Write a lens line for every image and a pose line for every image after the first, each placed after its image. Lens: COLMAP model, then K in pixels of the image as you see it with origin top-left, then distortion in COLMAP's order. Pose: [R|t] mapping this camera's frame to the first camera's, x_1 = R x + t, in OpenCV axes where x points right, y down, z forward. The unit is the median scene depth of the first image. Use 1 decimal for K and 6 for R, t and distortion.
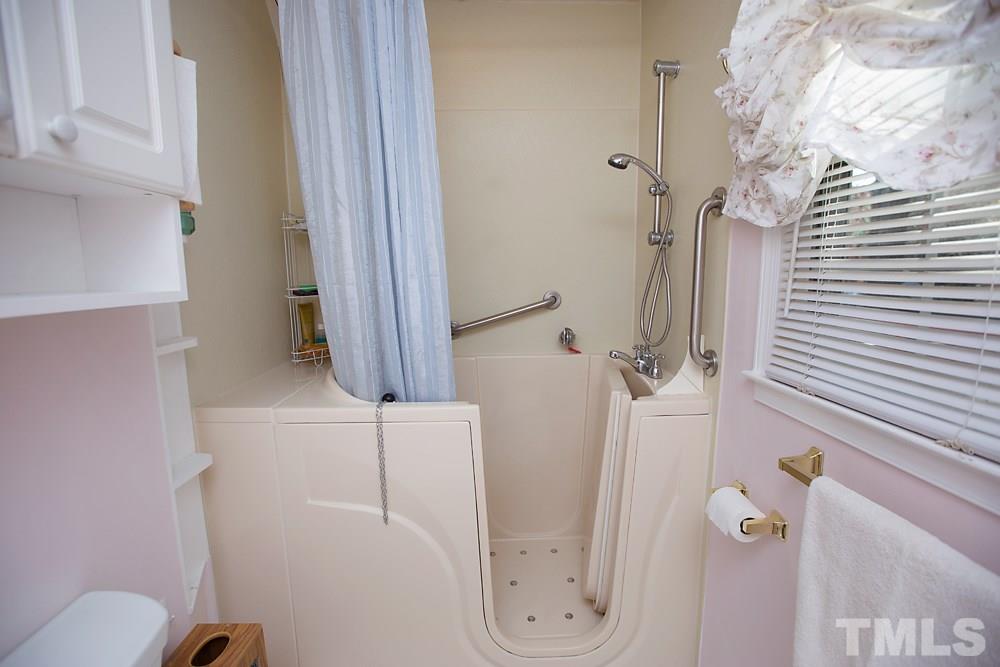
lens RADIAL K [[465.8, 0, 500.1], [0, 465.8, 338.5], [0, 0, 1]] dist [-0.062345, 0.024383]
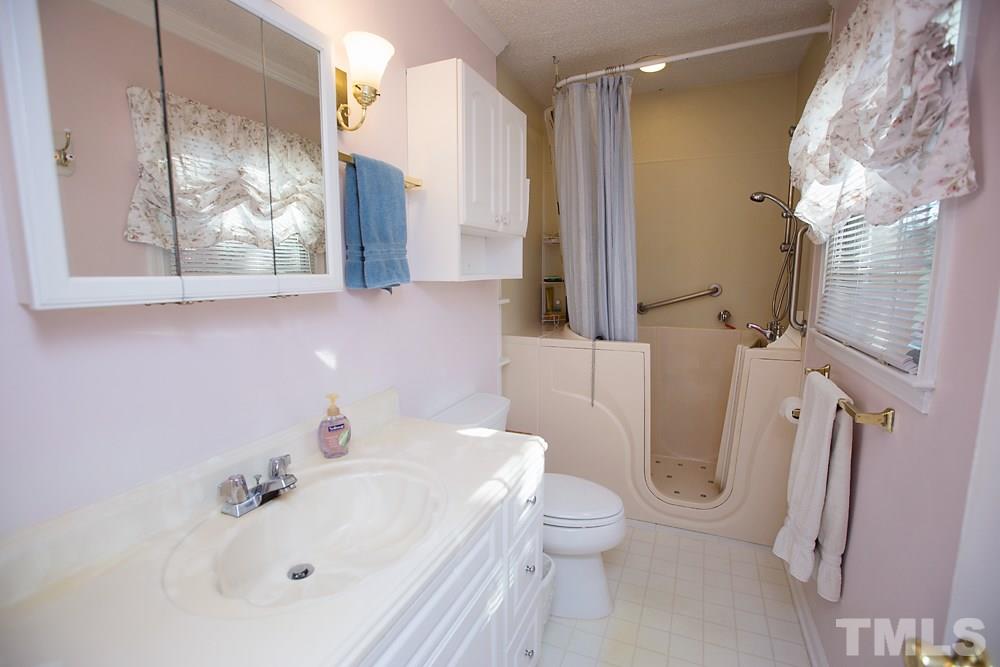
lens RADIAL K [[465.8, 0, 500.1], [0, 465.8, 338.5], [0, 0, 1]] dist [-0.062345, 0.024383]
pose [[0.908910, 0.067298, -0.411526, 0.152353], [-0.065675, 0.997677, 0.018100, 0.122615], [0.411788, 0.010576, 0.911218, -0.808555]]
